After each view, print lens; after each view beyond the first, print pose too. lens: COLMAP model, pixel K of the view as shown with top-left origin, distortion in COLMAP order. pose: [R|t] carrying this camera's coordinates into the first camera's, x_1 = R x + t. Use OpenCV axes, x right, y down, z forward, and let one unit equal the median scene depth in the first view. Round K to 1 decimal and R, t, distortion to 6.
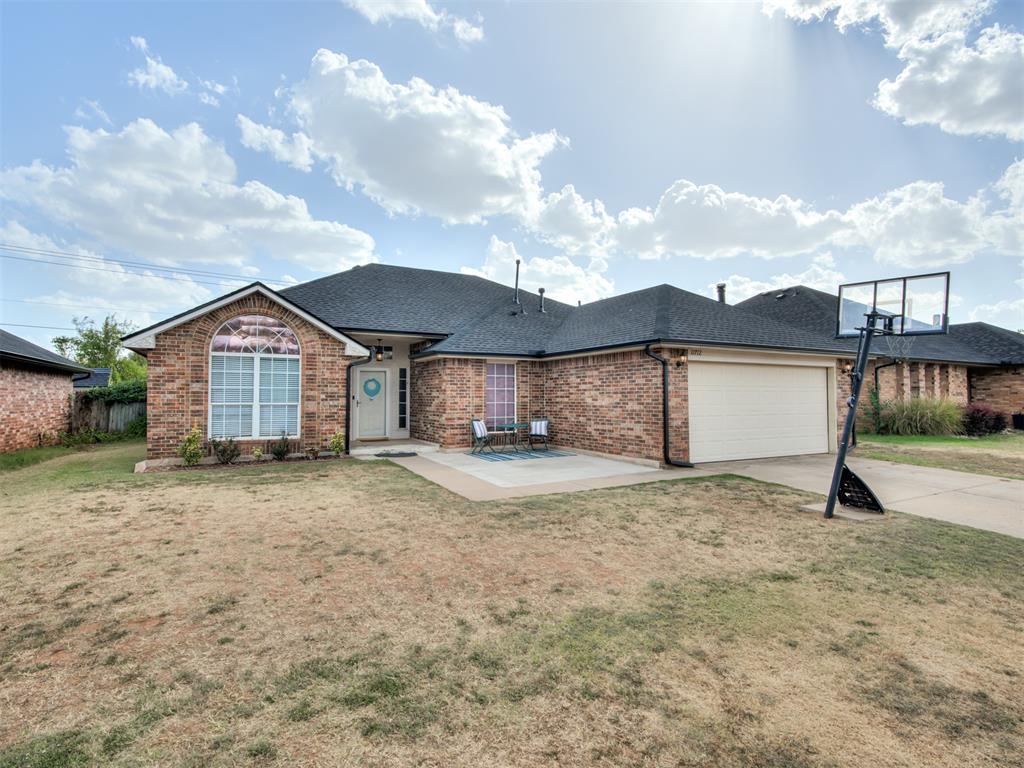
lens RADIAL K [[515.8, 0, 488.4], [0, 515.8, 375.3], [0, 0, 1]] dist [-0.001357, -0.000730]
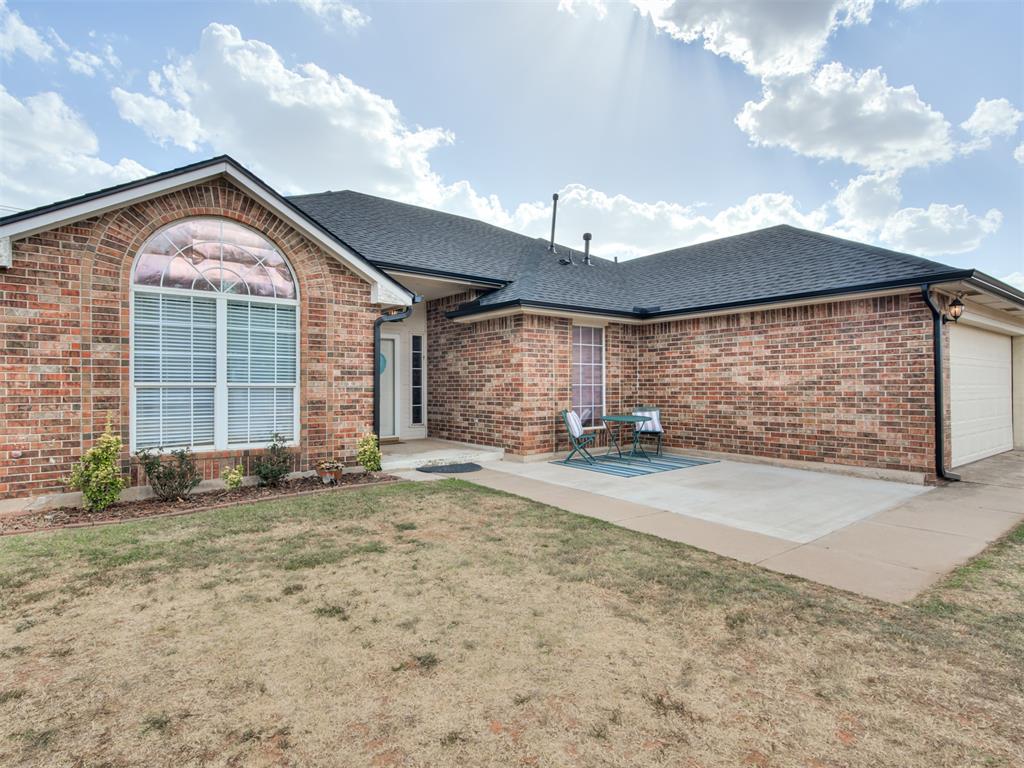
lens RADIAL K [[525.0, 0, 471.4], [0, 525.0, 379.7], [0, 0, 1]] dist [0.001088, -0.000149]
pose [[0.986933, -0.000533, 0.161130, -0.266971], [-0.004074, 0.999592, 0.028255, 0.031471], [-0.161079, -0.028542, 0.986529, 0.391980]]
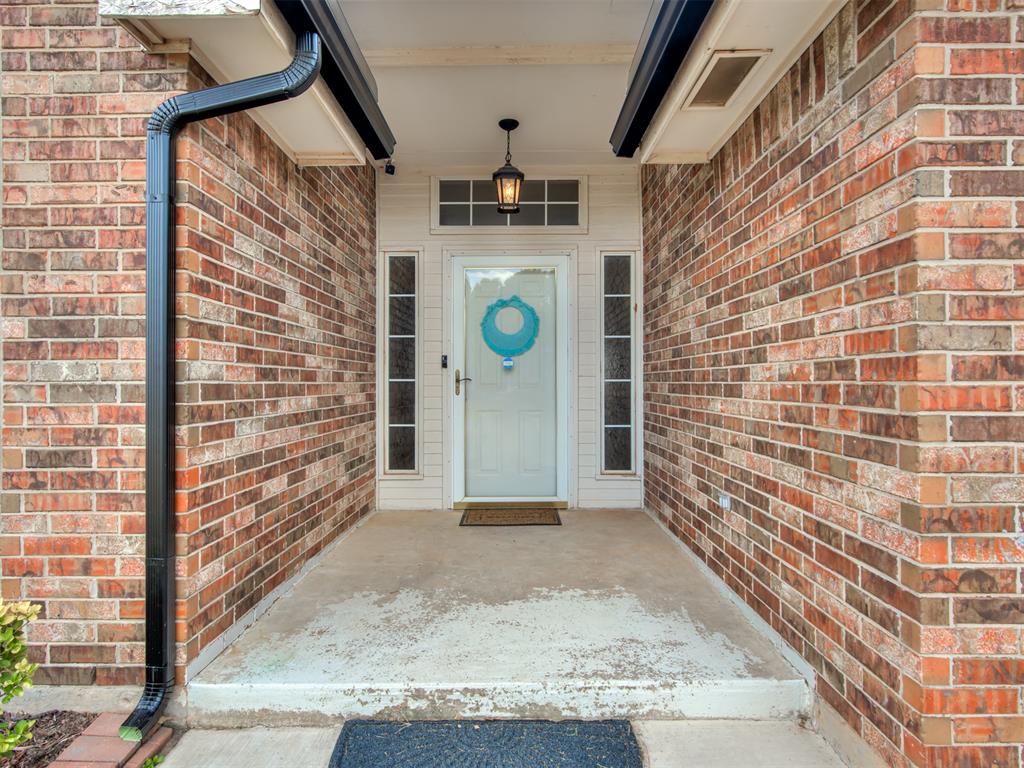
lens RADIAL K [[532.3, 0, 513.5], [0, 532.3, 378.5], [0, 0, 1]] dist [0.001393, 0.000252]
pose [[0.895888, -0.005960, -0.444241, -0.114366], [0.022389, 0.999245, 0.031744, 0.054350], [0.443716, -0.038385, 0.895345, 0.924470]]
